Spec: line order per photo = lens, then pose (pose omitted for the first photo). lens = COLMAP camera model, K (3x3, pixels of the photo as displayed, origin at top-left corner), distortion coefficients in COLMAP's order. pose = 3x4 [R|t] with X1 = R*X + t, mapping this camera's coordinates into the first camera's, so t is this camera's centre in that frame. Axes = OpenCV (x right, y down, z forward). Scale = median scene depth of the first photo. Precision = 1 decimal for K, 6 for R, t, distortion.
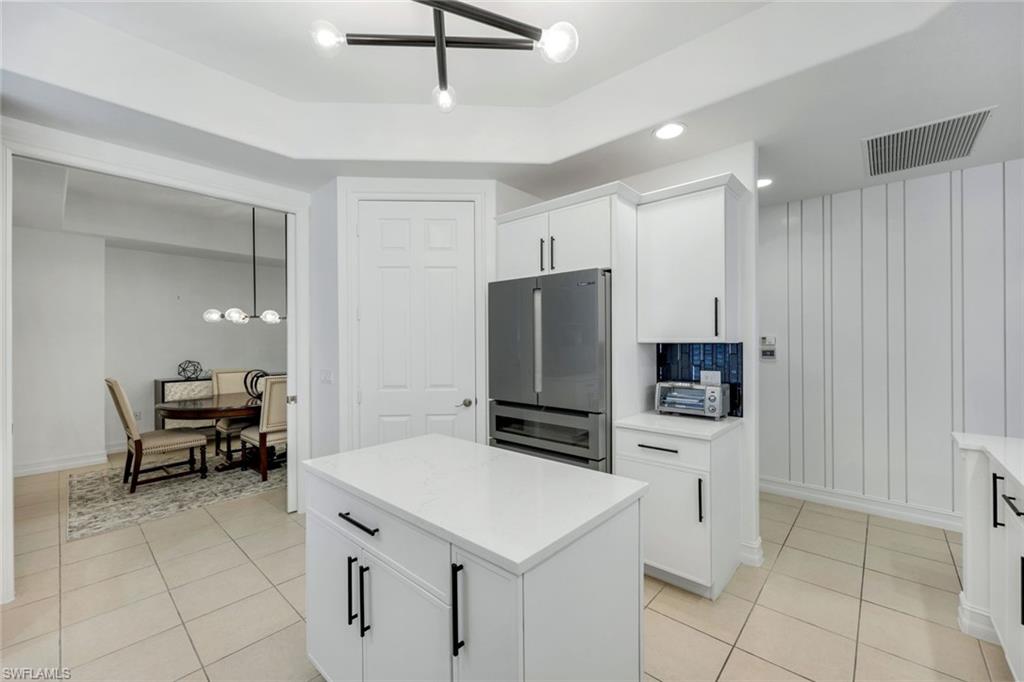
lens RADIAL K [[407.9, 0, 506.3], [0, 407.9, 340.4], [0, 0, 1]] dist [-0.000865, -0.000091]
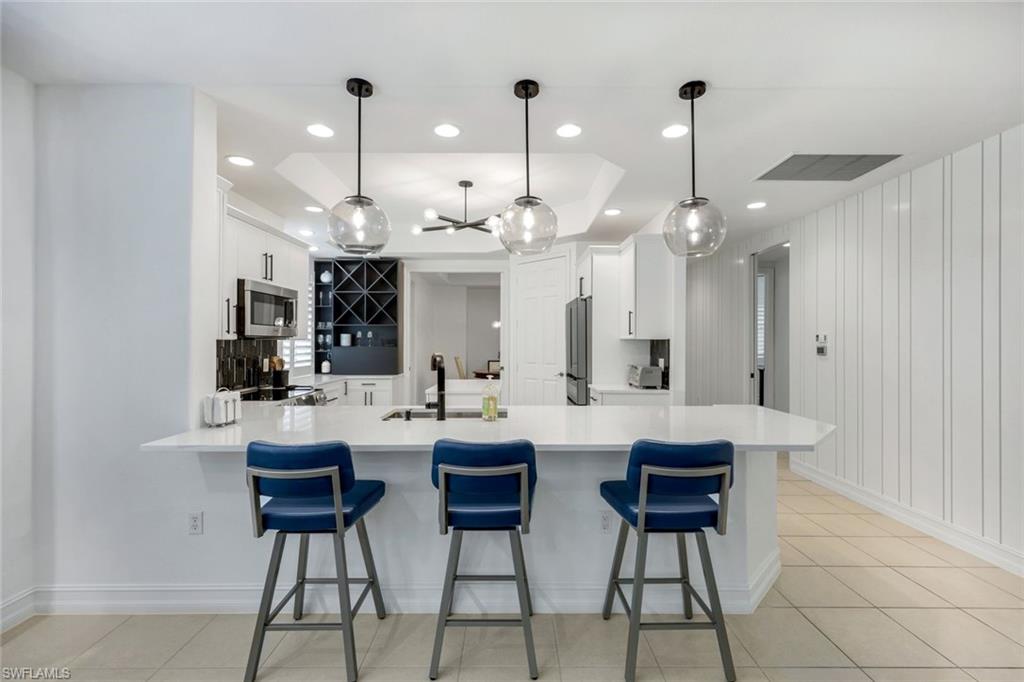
lens RADIAL K [[421.7, 0, 511.1], [0, 421.7, 341.2], [0, 0, 1]] dist [-0.001163, -0.000050]
pose [[0.681463, 0.005625, -0.731831, 0.974111], [-0.002052, 0.999981, 0.005776, 0.003396], [0.731850, -0.002434, 0.681462, -0.334238]]
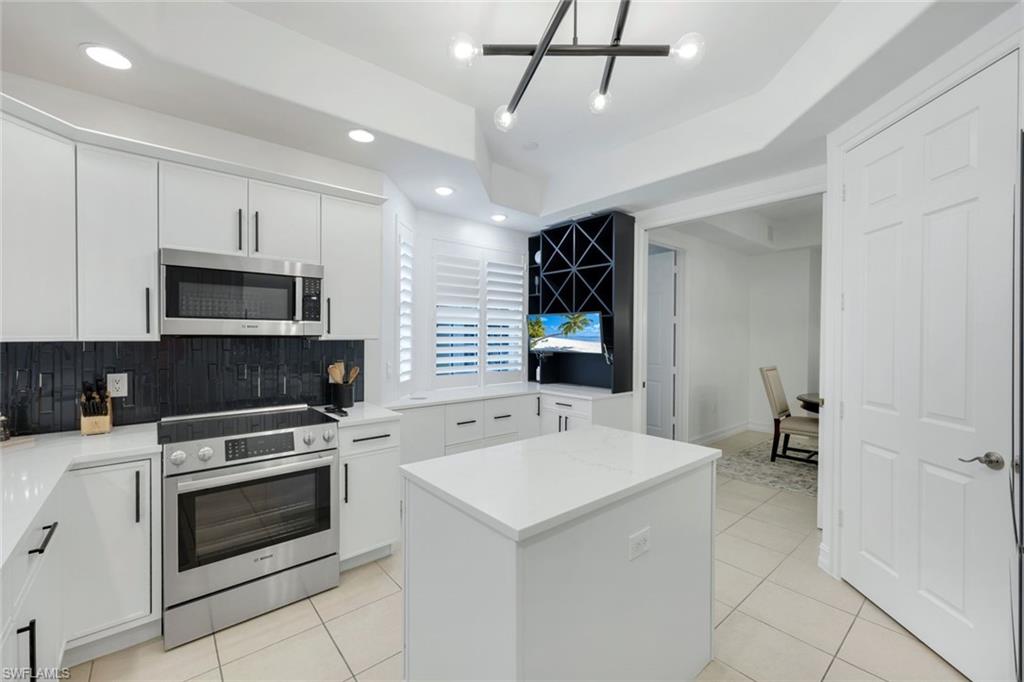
lens RADIAL K [[412.8, 0, 515.4], [0, 412.8, 341.3], [0, 0, 1]] dist [0.000771, 0.000025]
pose [[-0.101012, 0.017600, -0.994730, 0.439977], [-0.002592, 0.999835, 0.017954, -0.004263], [0.994882, 0.004392, -0.100949, 0.422968]]
